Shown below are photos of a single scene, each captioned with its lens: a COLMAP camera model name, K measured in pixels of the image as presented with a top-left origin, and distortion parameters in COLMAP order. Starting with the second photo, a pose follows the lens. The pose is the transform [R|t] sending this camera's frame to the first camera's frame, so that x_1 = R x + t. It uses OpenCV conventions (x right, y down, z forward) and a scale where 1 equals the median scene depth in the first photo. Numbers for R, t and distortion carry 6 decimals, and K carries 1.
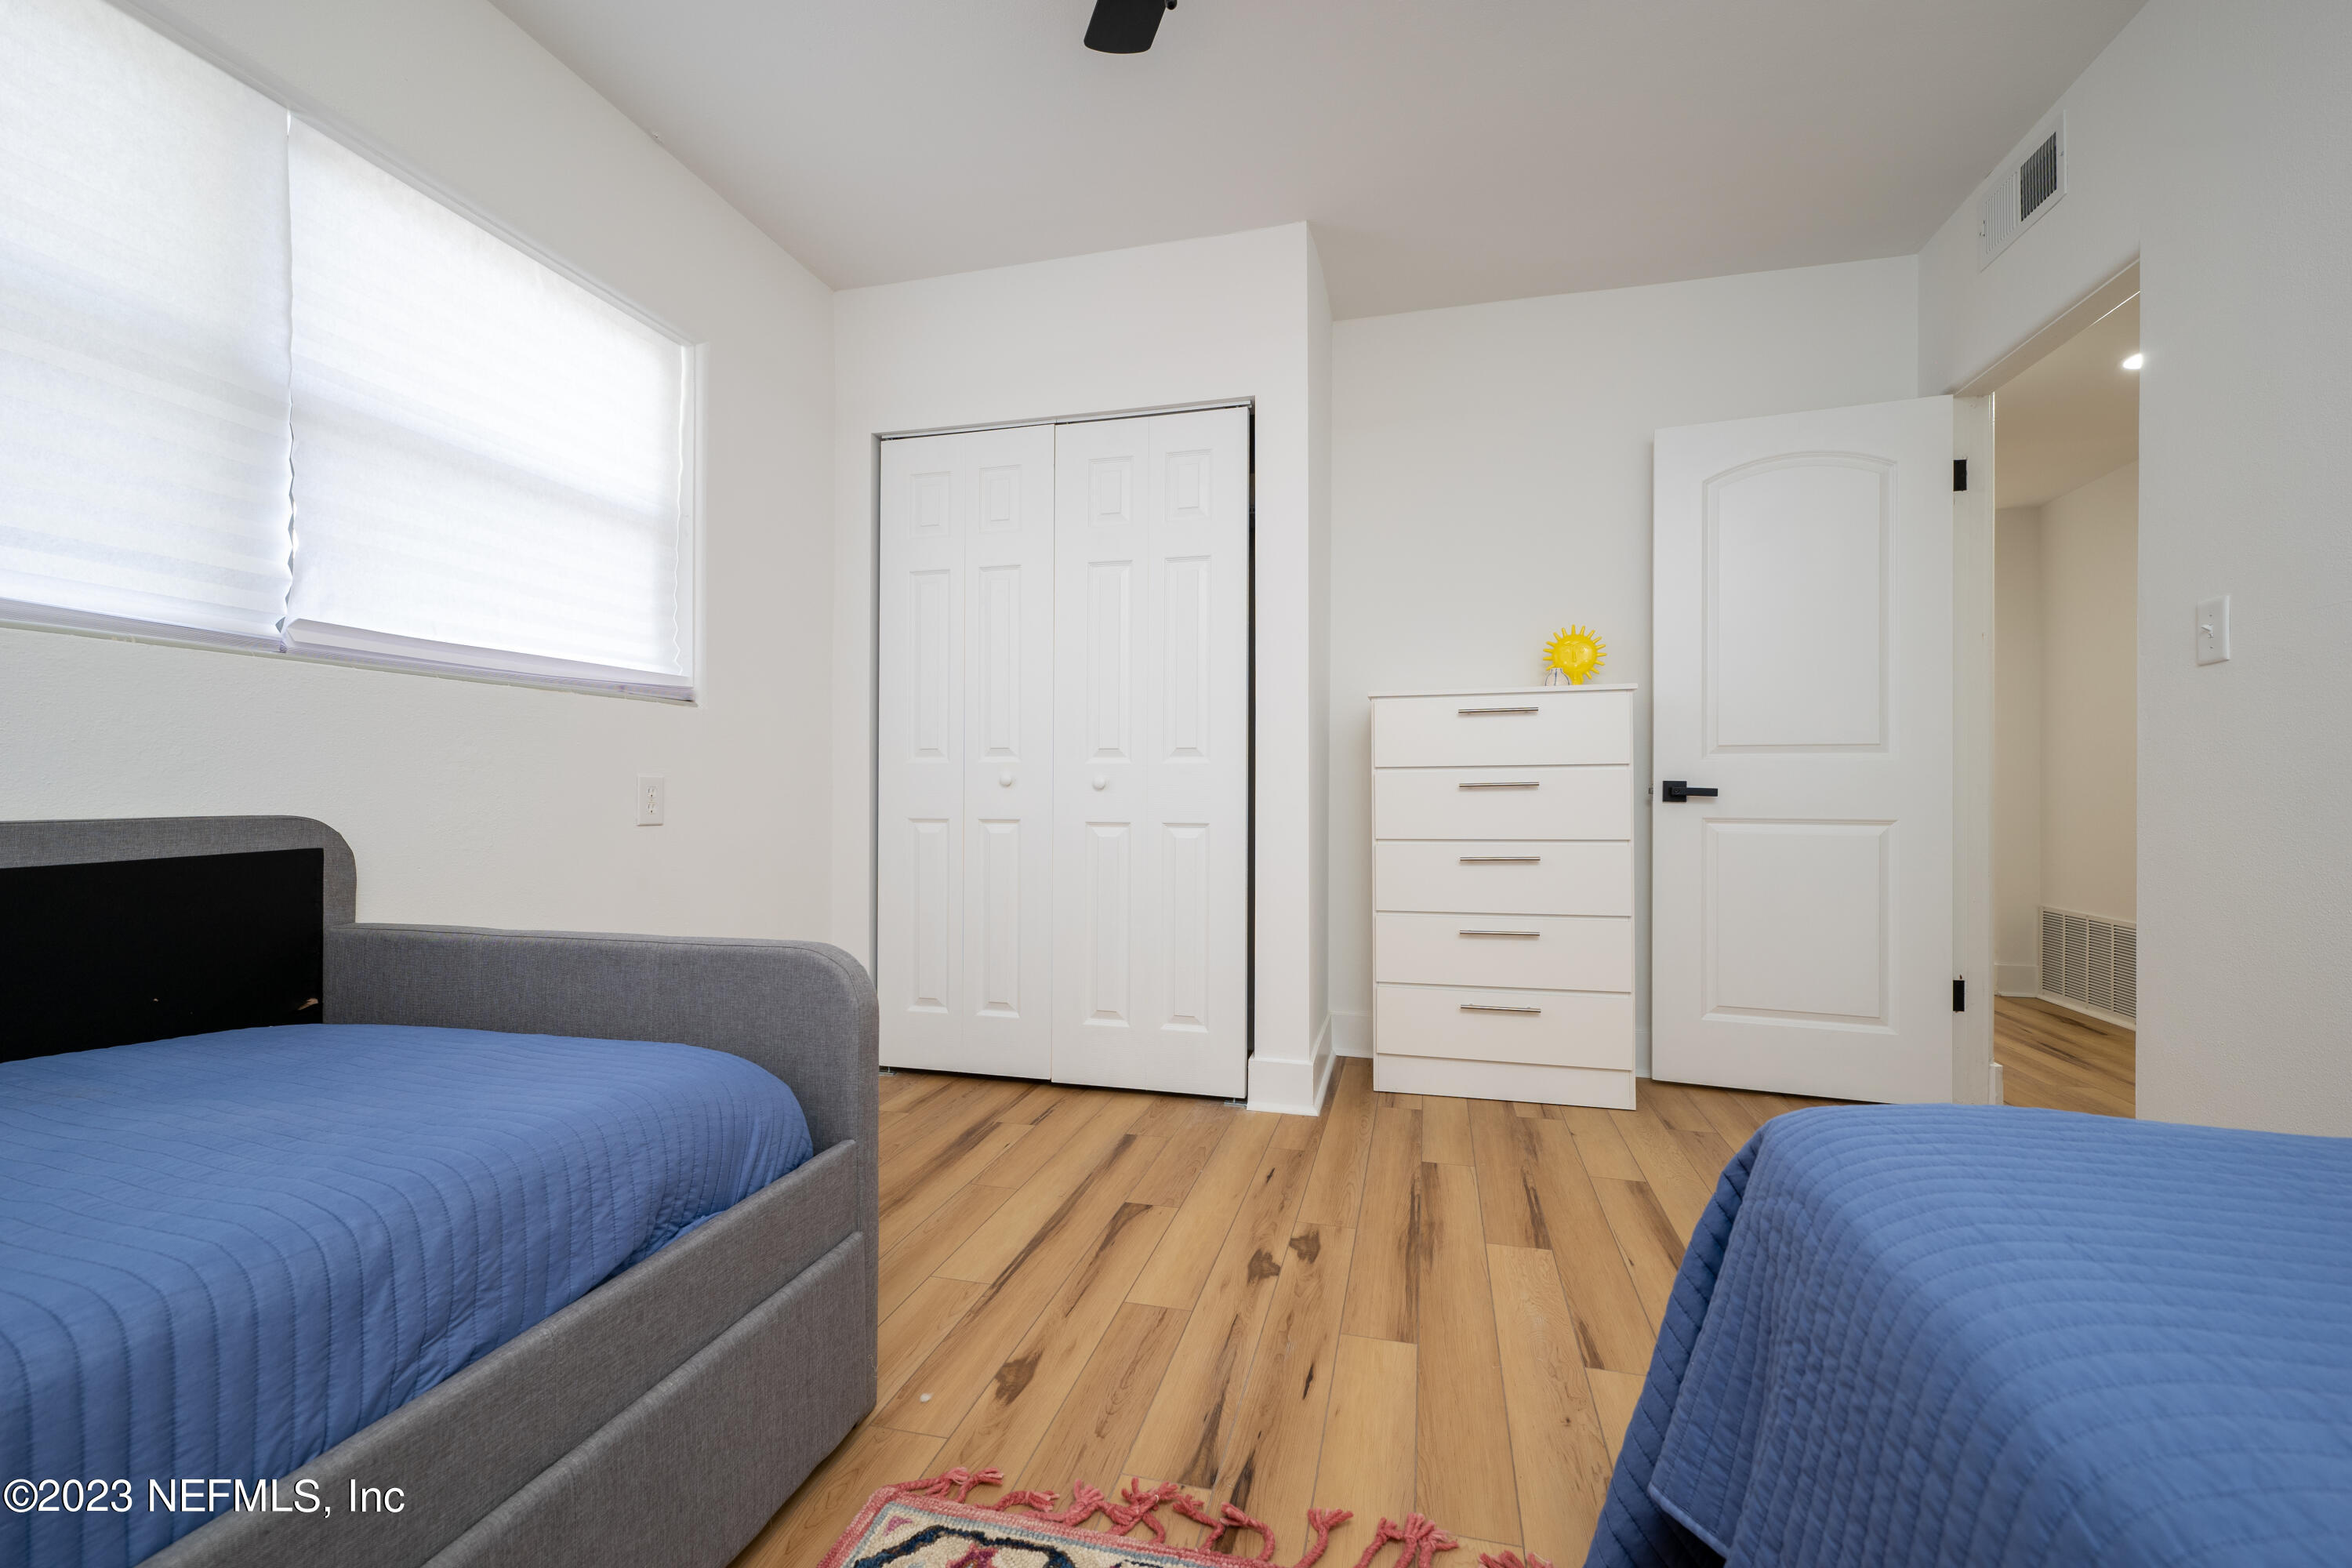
lens RADIAL K [[965.9, 0, 1173.6], [0, 965.9, 788.6], [0, 0, 1]] dist [0.000108, -0.000050]
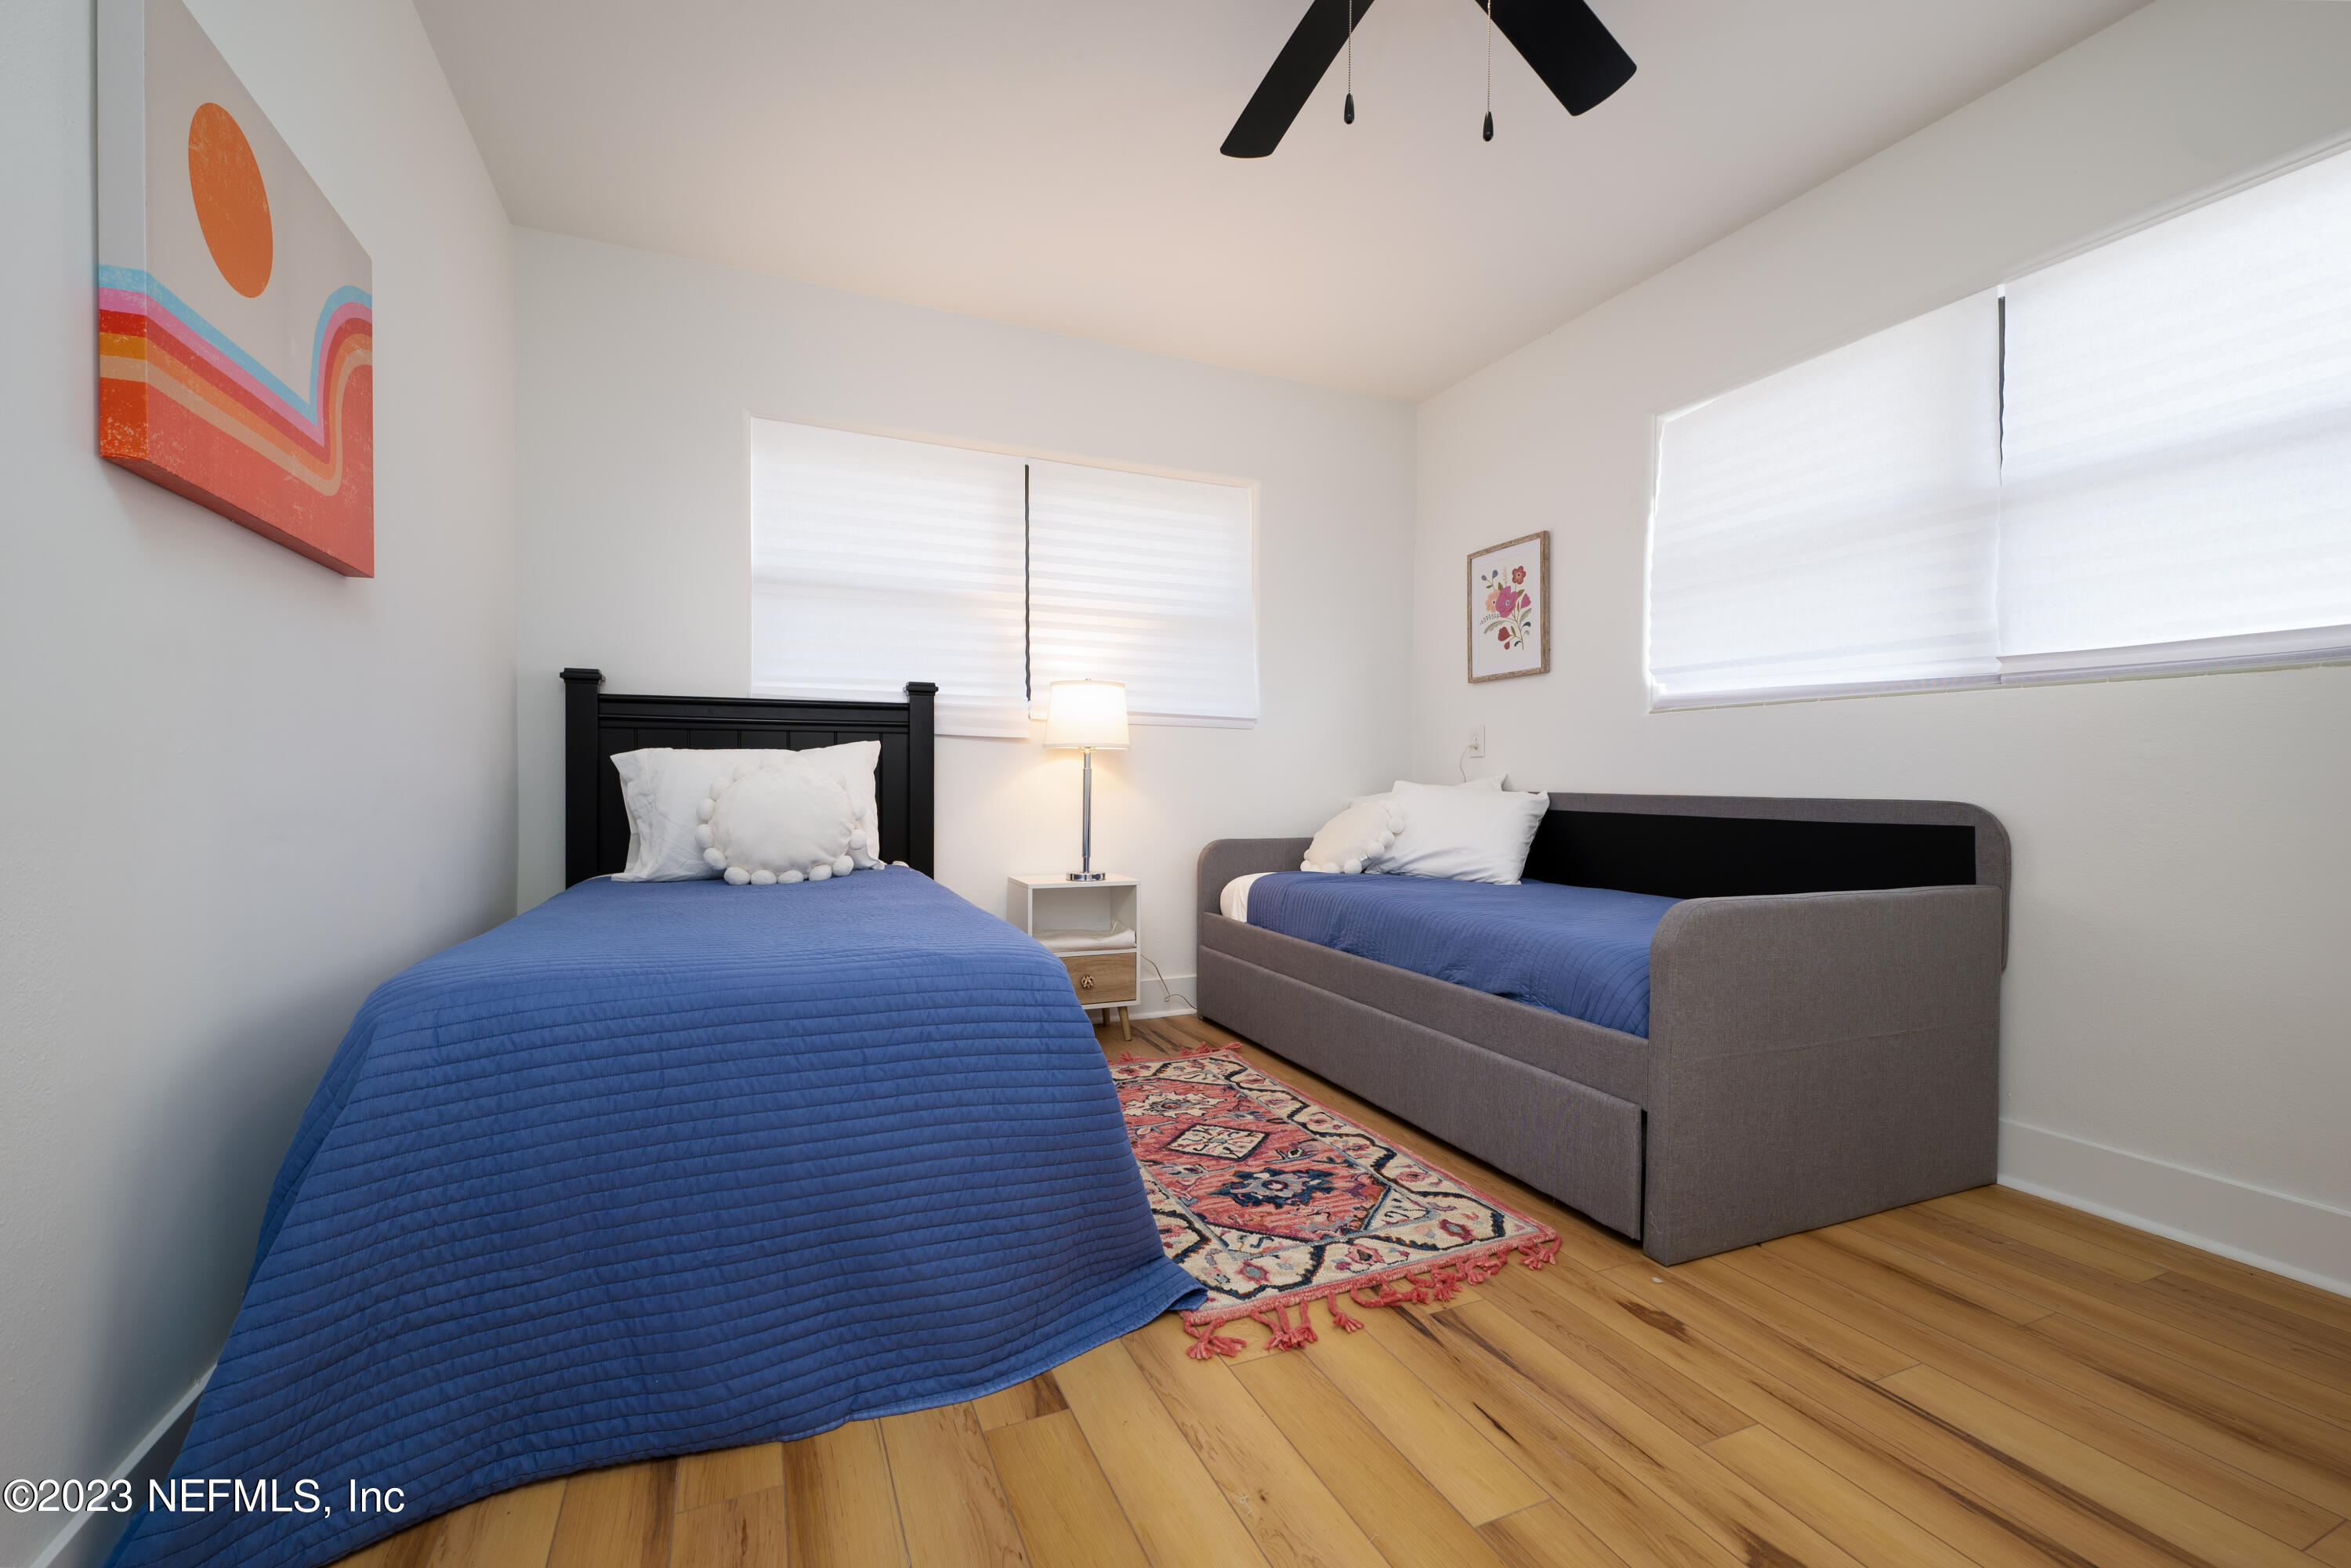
lens RADIAL K [[965.4, 0, 1170.8], [0, 965.4, 786.8], [0, 0, 1]] dist [0.000108, -0.000050]
pose [[-0.783835, -0.002940, -0.620962, 0.959668], [-0.006493, 0.999973, 0.003461, 0.009597], [0.620935, 0.006745, -0.783833, 1.536513]]
